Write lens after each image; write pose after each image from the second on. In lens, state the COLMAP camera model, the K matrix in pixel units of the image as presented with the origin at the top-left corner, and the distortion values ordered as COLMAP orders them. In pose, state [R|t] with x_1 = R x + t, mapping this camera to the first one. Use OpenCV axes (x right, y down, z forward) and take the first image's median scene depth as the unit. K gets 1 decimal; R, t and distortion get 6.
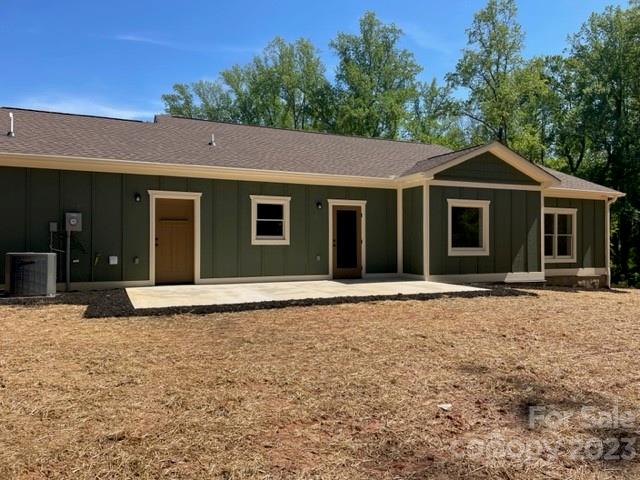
lens RADIAL K [[485.3, 0, 320.6], [0, 485.3, 240.7], [0, 0, 1]] dist [0.078925, -0.091582]
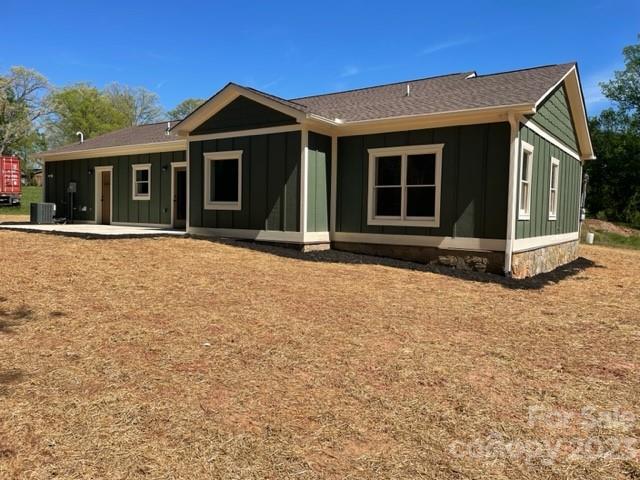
lens RADIAL K [[485.3, 0, 320.5], [0, 485.3, 238.5], [0, 0, 1]] dist [0.078925, -0.091582]
pose [[0.511654, 0.050442, -0.857710, 1.201774], [-0.017214, 0.998677, 0.048463, 0.036753], [0.859019, -0.010032, 0.511845, 0.649562]]
